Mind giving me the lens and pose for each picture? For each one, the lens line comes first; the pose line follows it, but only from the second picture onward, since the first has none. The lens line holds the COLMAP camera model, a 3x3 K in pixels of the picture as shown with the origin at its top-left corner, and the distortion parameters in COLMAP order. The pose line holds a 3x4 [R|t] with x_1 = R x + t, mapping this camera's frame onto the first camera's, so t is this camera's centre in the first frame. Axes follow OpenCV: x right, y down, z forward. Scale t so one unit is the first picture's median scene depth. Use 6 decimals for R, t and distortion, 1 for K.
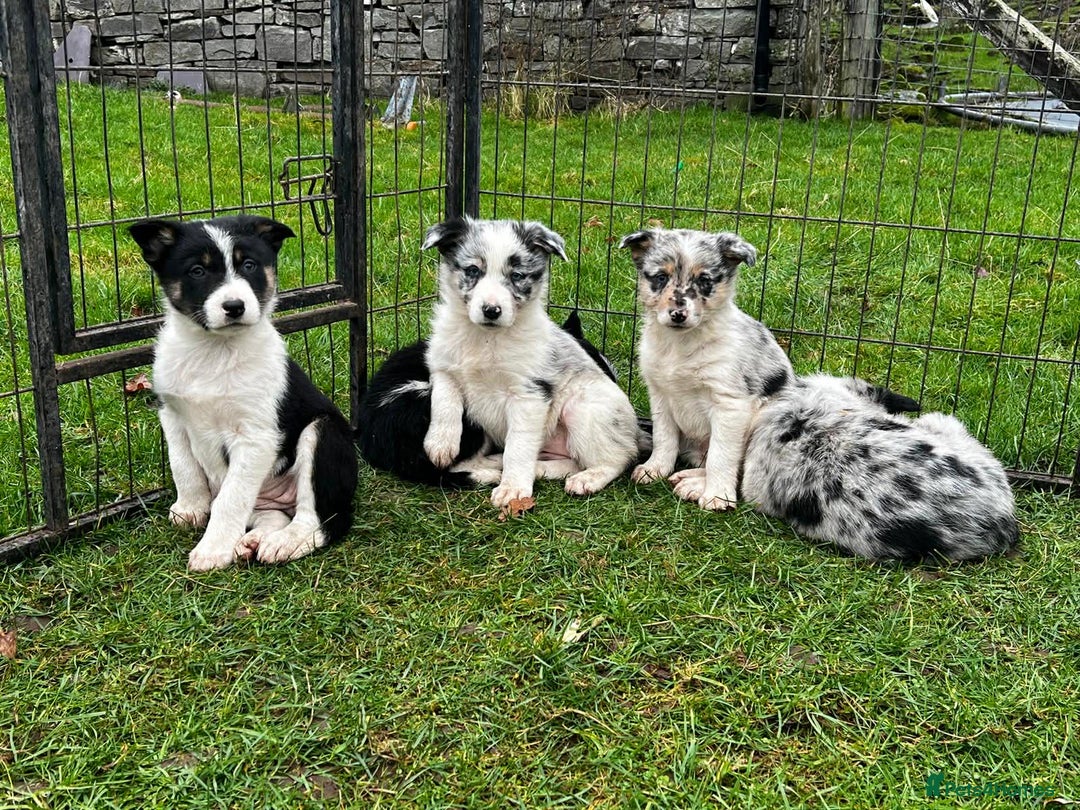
lens RADIAL K [[1363.3, 0, 537.4], [0, 1363.3, 406.7], [0, 0, 1]] dist [0.144059, -0.370950]
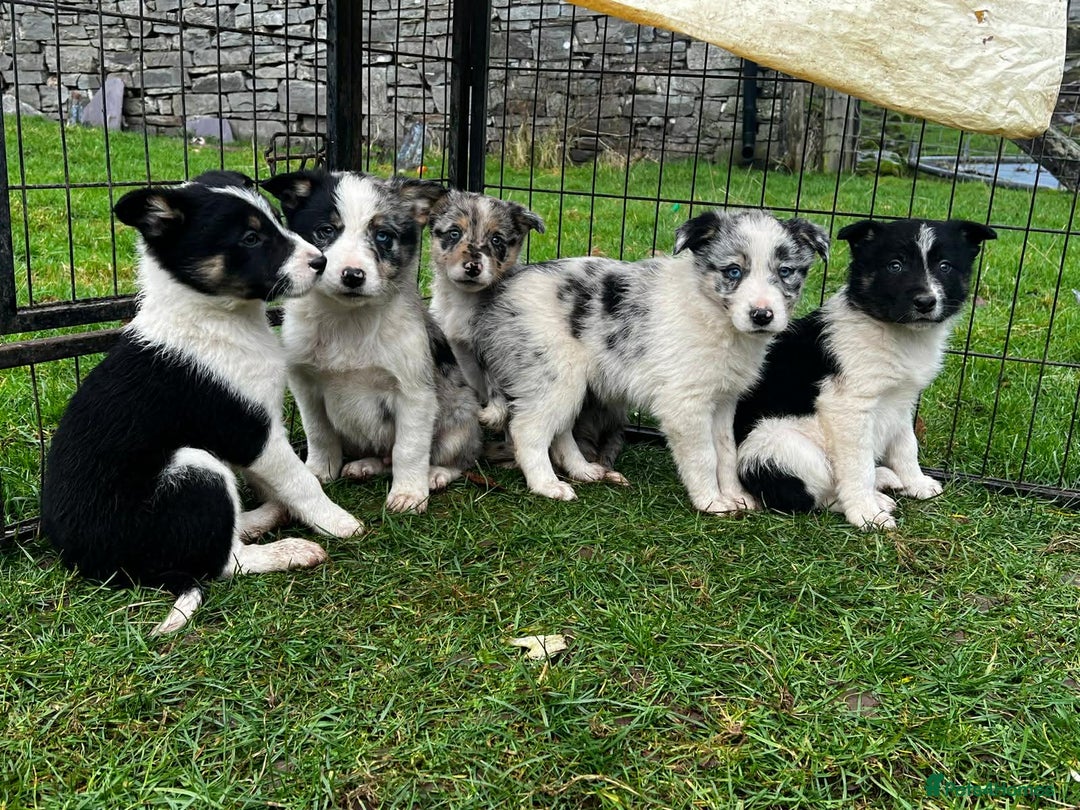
lens RADIAL K [[1081.5, 0, 549.3], [0, 1081.5, 395.2], [0, 0, 1]] dist [0.098731, -0.208617]
pose [[0.999780, 0.012036, 0.017162, -0.005298], [-0.010847, 0.997641, -0.067781, 0.023519], [-0.017937, 0.067580, 0.997553, 0.167545]]
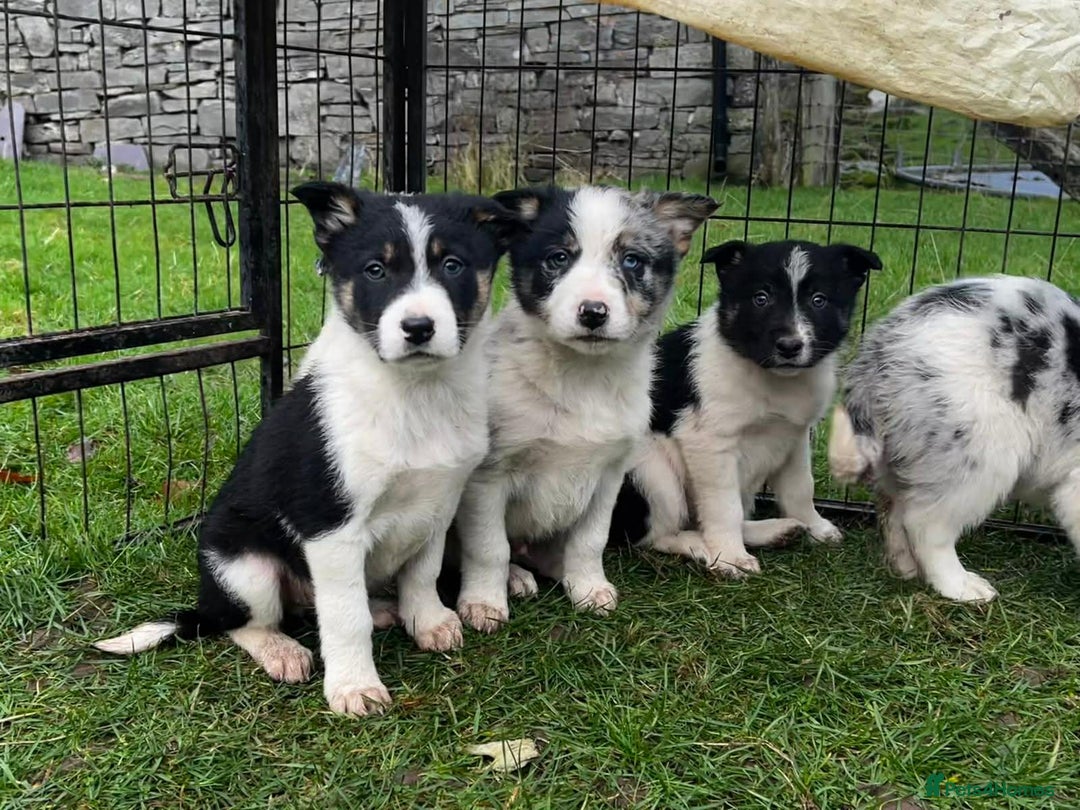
lens RADIAL K [[1148.5, 0, 541.5], [0, 1148.5, 387.1], [0, 0, 1]] dist [0.066161, -0.129951]
pose [[0.998849, -0.018033, 0.044453, -0.003608], [0.022887, 0.993533, -0.111211, 0.018709], [-0.042160, 0.112100, 0.992802, 0.210911]]
